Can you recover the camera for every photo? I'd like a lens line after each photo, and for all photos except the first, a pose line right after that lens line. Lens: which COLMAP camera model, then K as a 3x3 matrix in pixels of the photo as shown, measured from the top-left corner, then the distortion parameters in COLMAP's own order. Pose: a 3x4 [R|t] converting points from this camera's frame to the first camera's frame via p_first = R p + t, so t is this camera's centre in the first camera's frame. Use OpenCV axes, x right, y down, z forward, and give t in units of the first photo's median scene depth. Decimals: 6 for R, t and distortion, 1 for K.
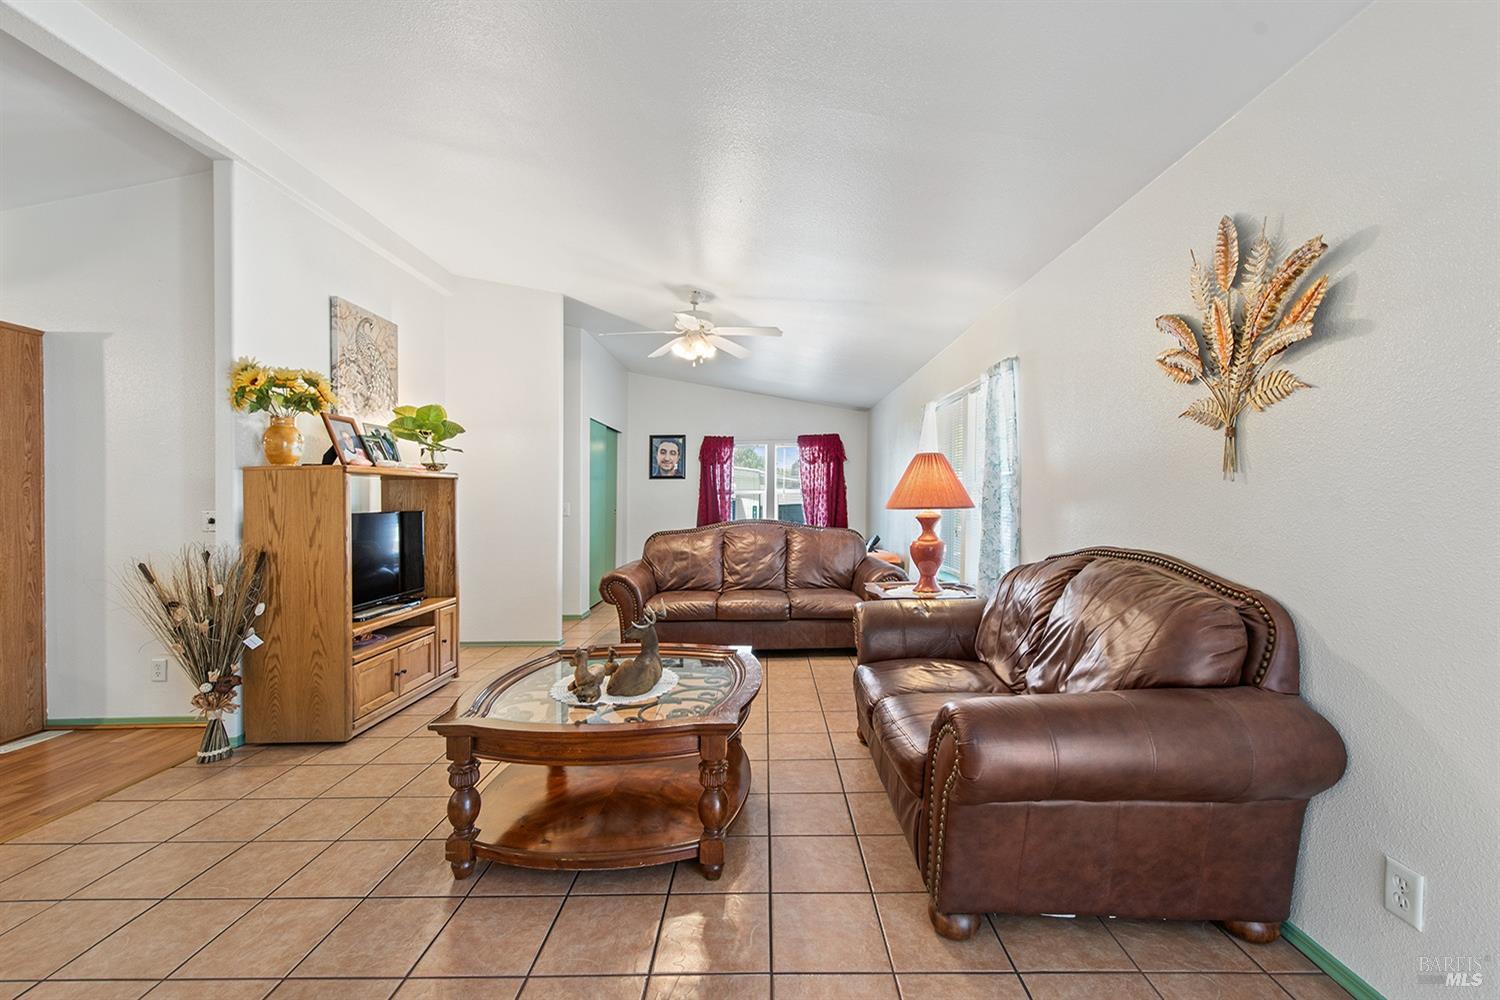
lens RADIAL K [[599.7, 0, 751.4], [0, 599.7, 504.3], [0, 0, 1]] dist [0.013897, -0.000276]
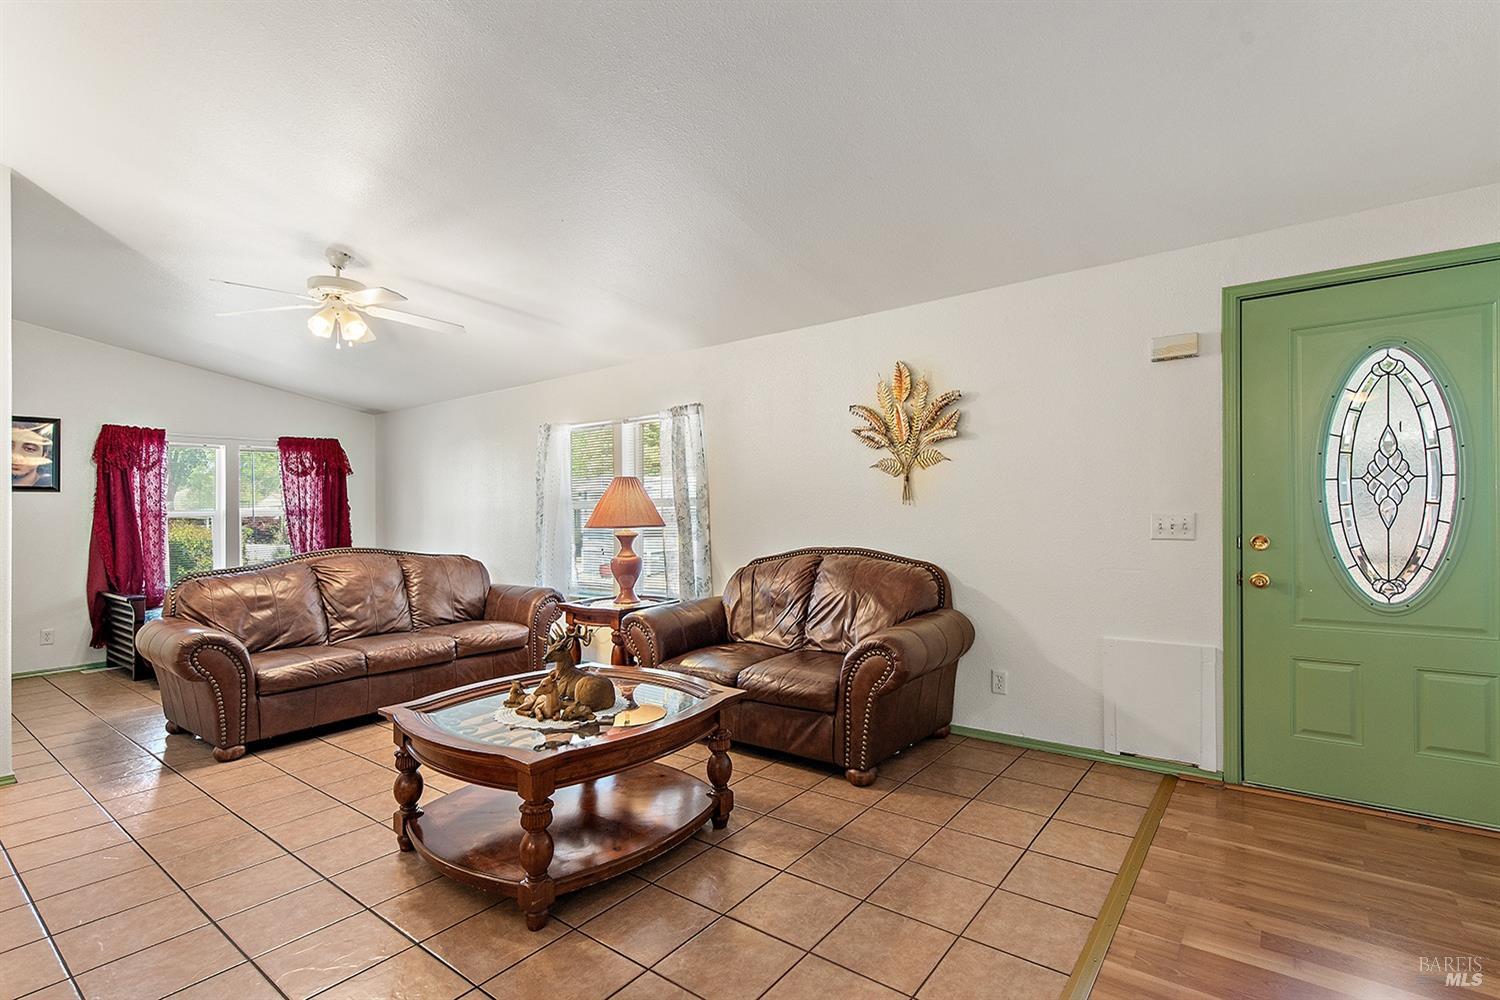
lens RADIAL K [[701.8, 0, 760.8], [0, 701.8, 510.0], [0, 0, 1]] dist [0.018092, -0.001189]
pose [[0.602086, 0.004889, 0.798416, -0.559749], [0.018206, 0.999637, -0.019850, 0.005145], [-0.798224, 0.026488, 0.601779, 0.031121]]
